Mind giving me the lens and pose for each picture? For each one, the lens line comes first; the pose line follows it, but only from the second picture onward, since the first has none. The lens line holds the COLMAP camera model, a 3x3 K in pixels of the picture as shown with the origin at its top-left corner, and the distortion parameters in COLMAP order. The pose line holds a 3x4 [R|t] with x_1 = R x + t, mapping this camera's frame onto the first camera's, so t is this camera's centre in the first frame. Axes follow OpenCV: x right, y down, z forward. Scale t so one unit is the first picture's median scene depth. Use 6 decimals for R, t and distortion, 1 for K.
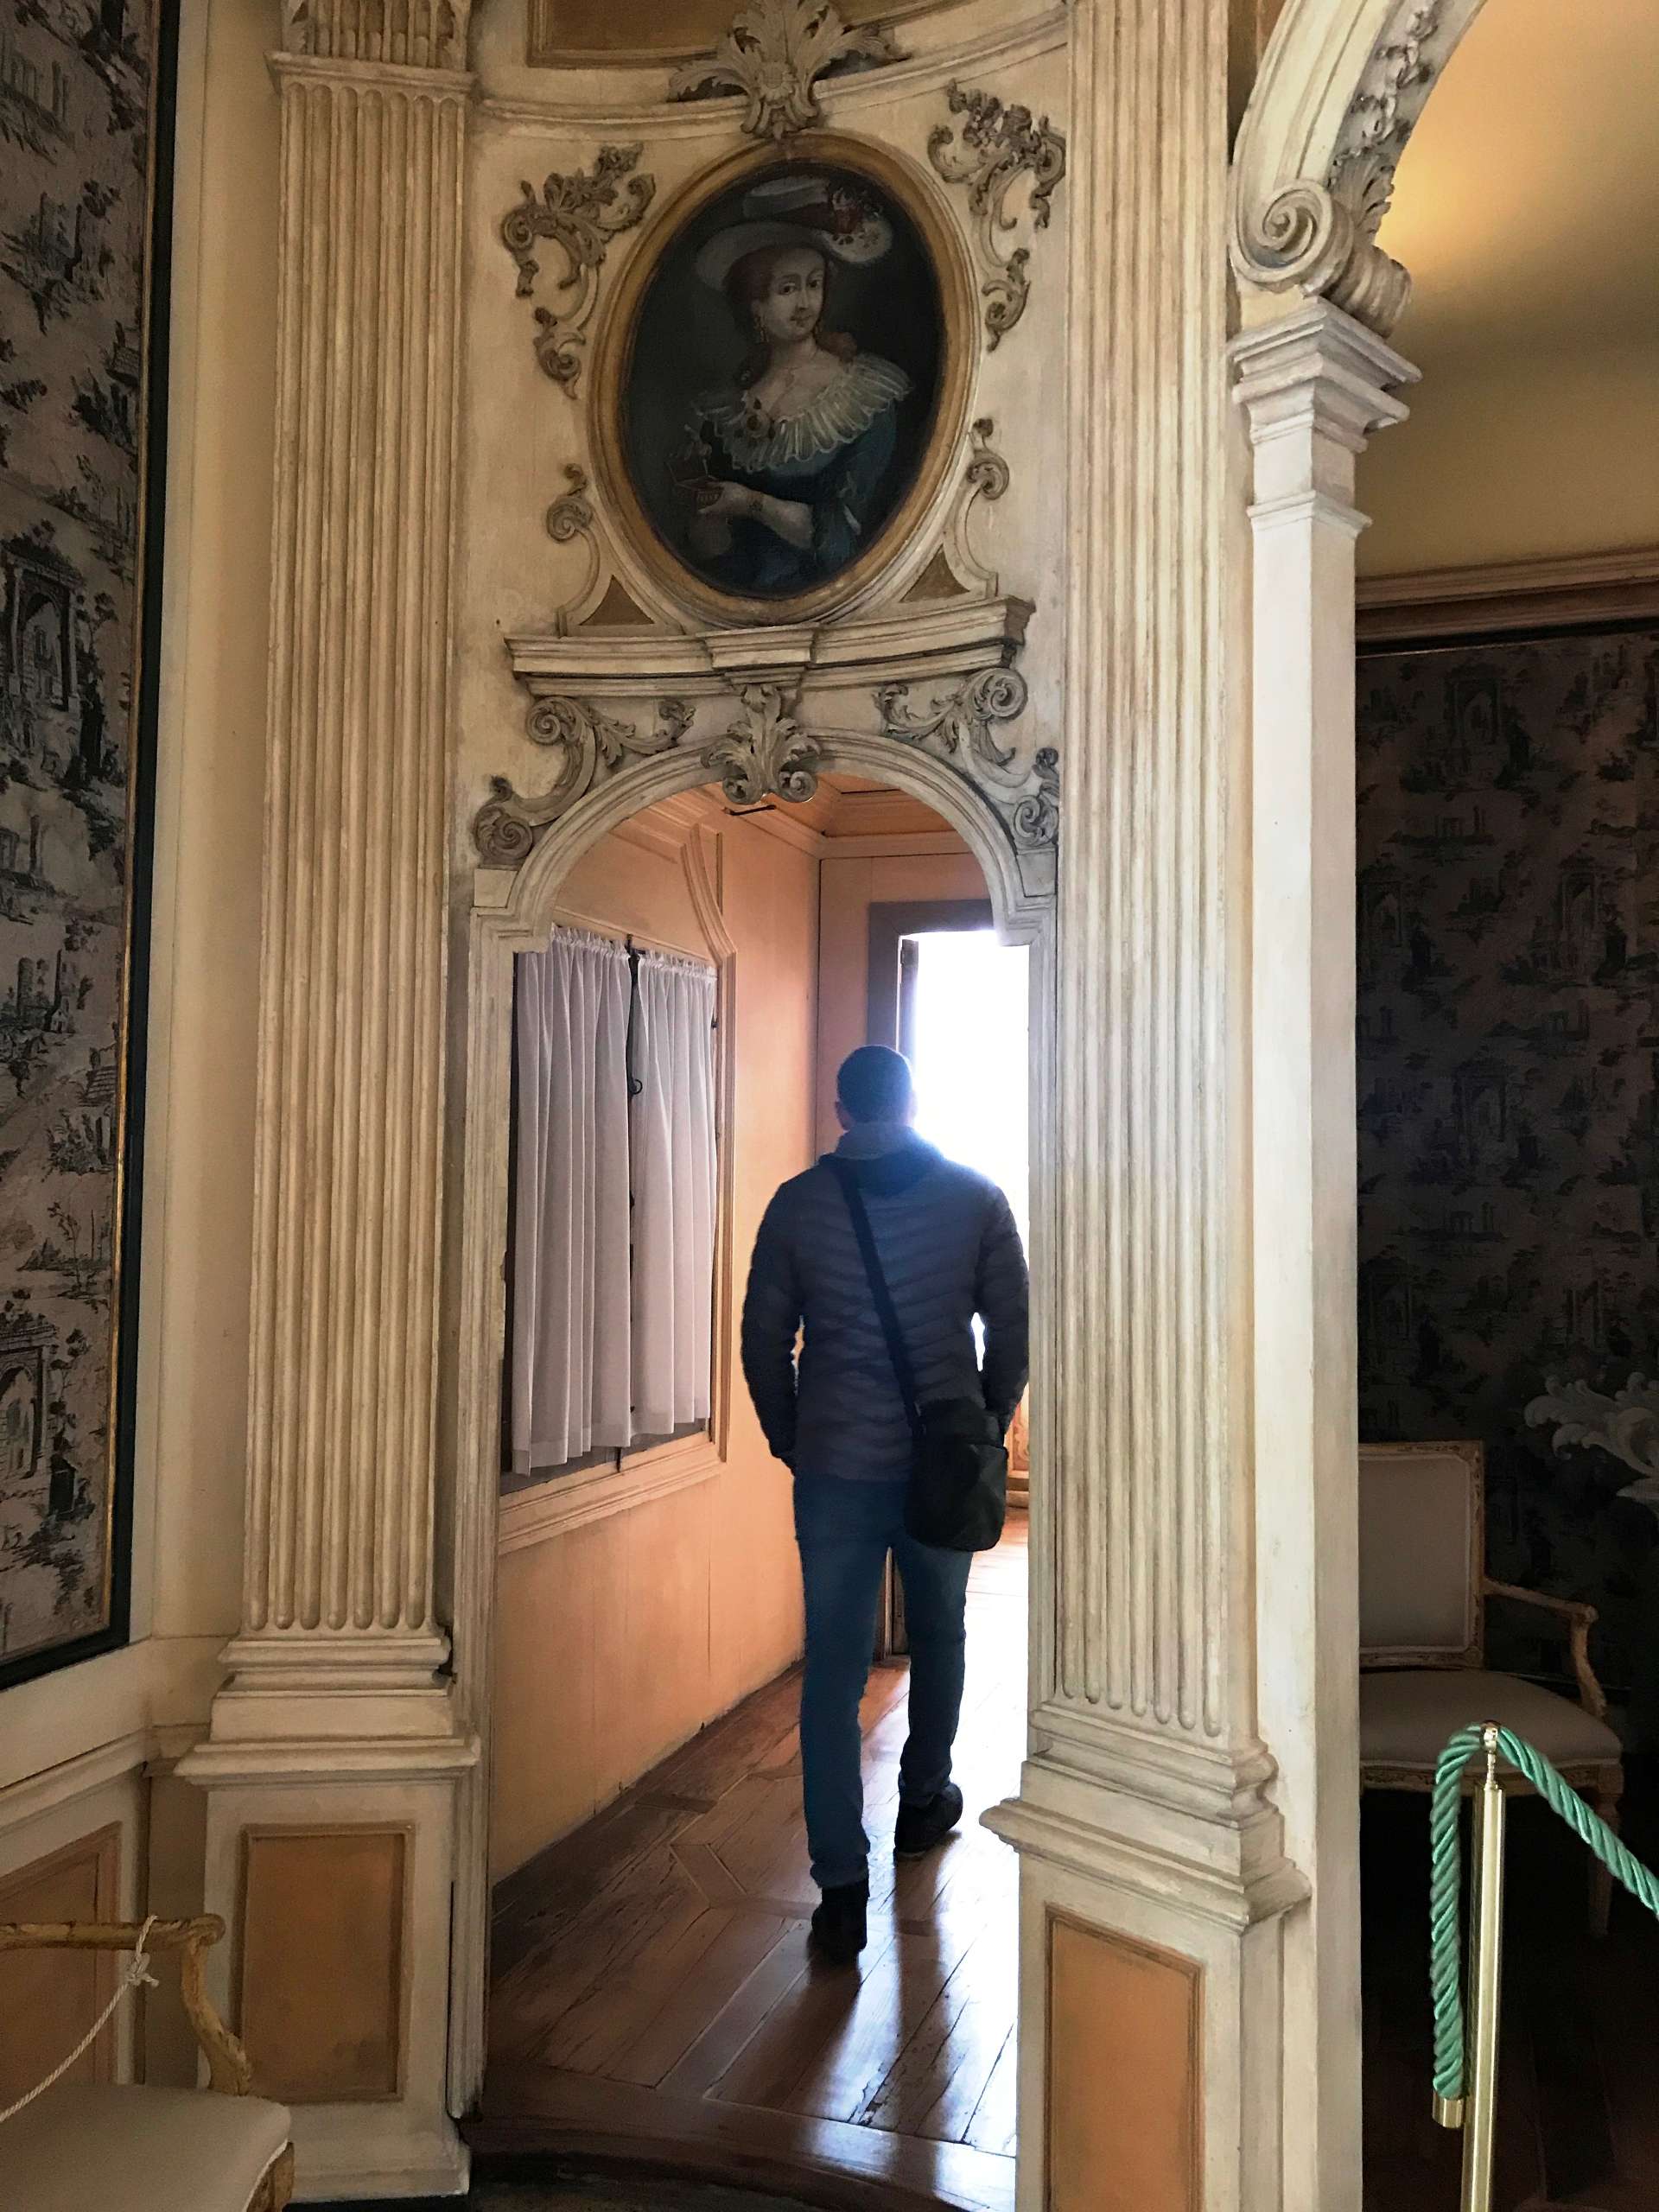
lens RADIAL K [[1823.5, 0, 819.9], [0, 1823.5, 1106.5], [0, 0, 1]] dist [0.034255, -0.028798]
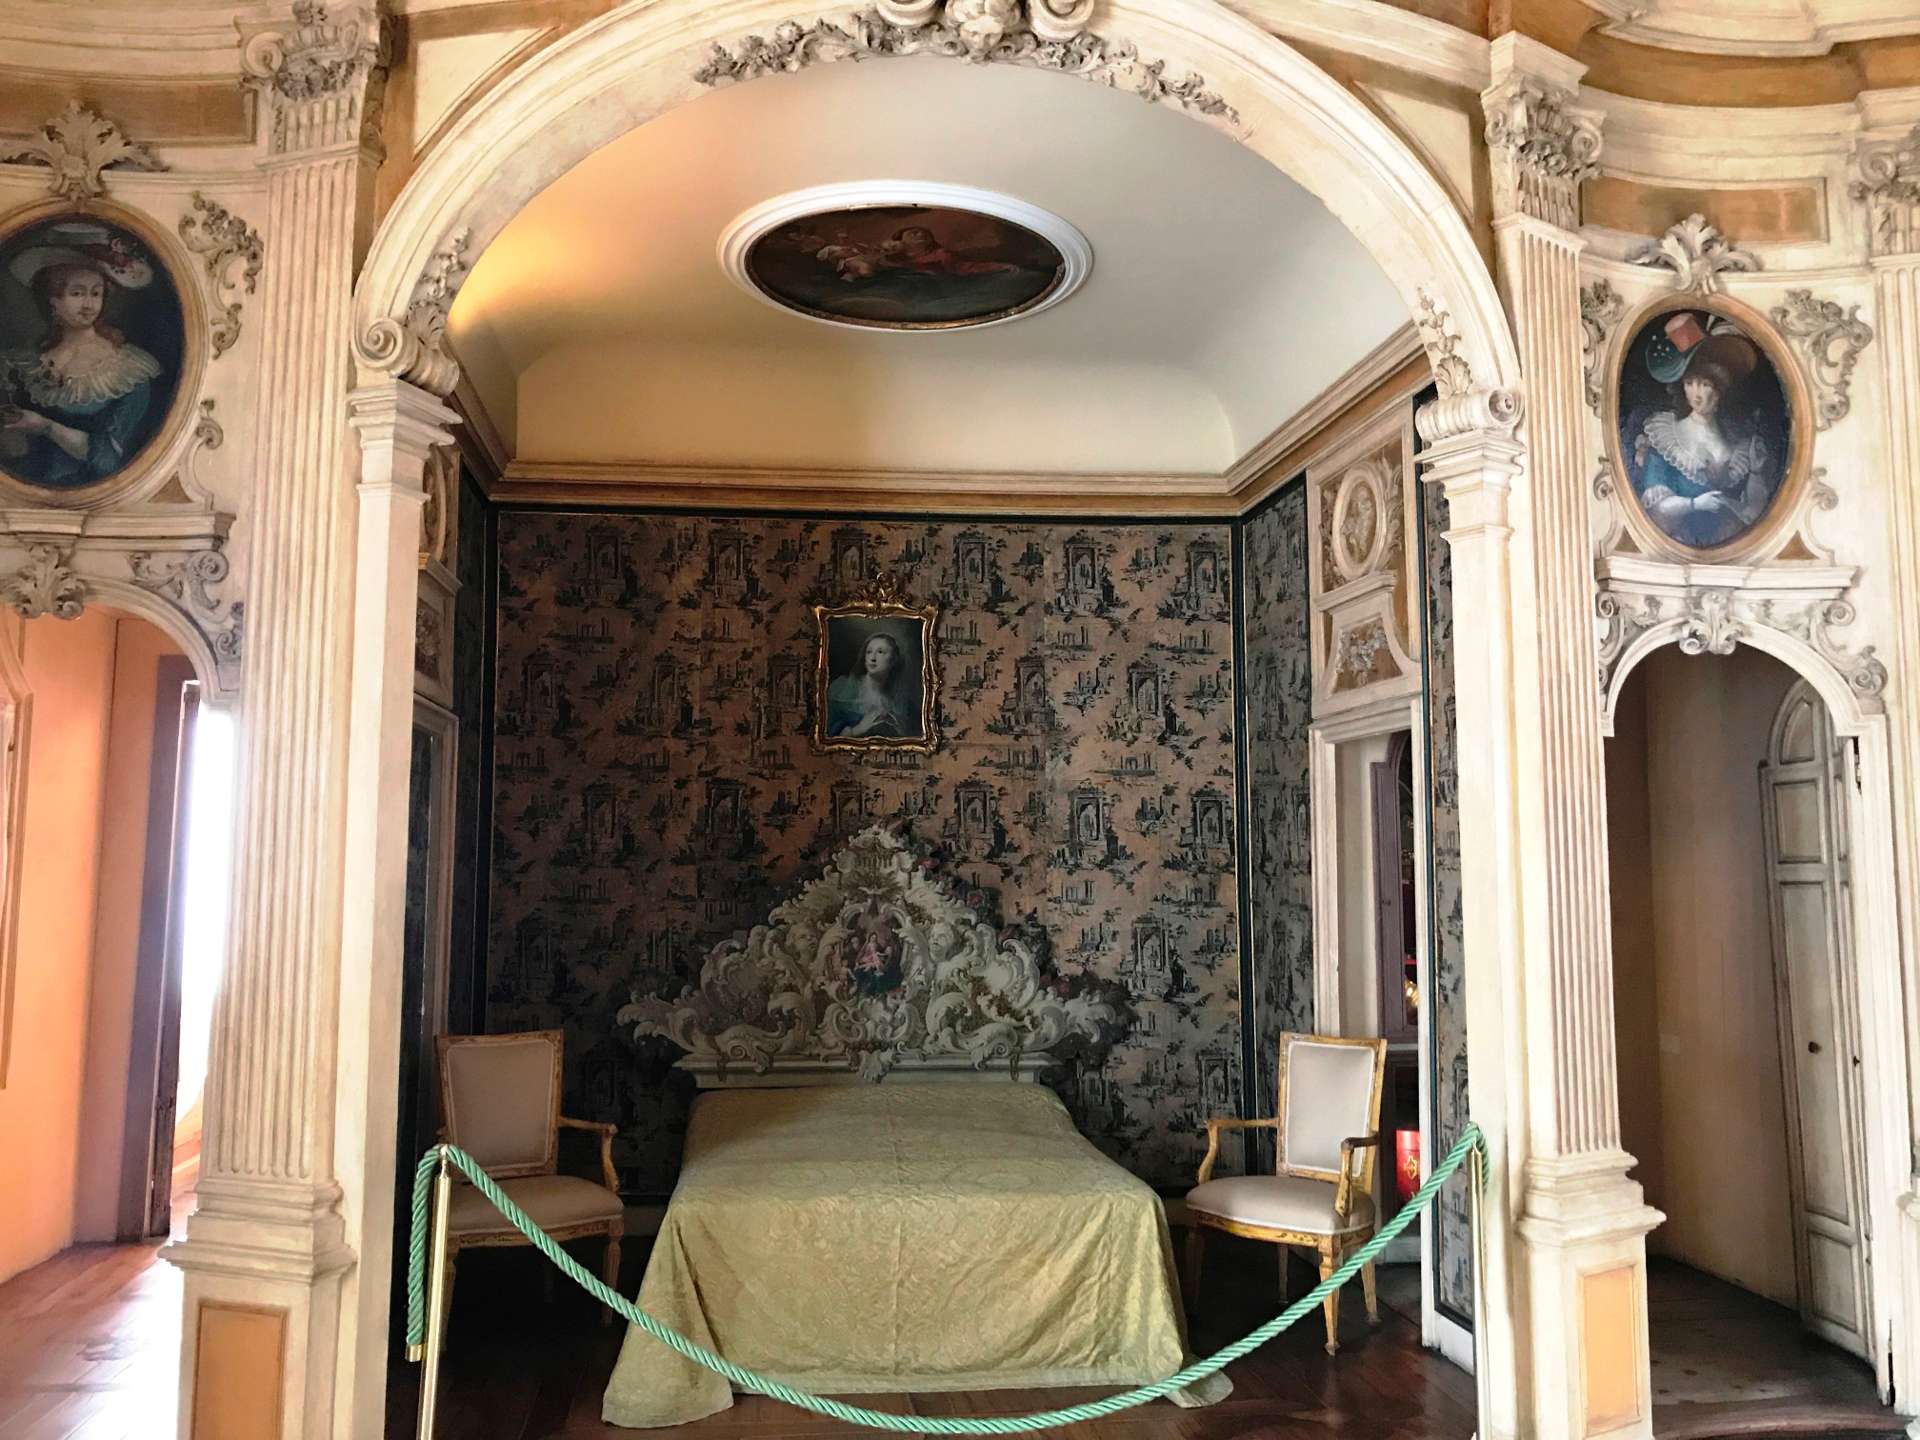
lens RADIAL K [[1582.8, 0, 950.0], [0, 1582.8, 698.2], [0, 0, 1]] dist [0.034255, -0.028798]
pose [[0.895381, 0.039035, 0.443587, 0.061171], [-0.008421, 0.997457, -0.070777, -0.010600], [-0.445221, 0.059636, 0.893432, -0.558994]]
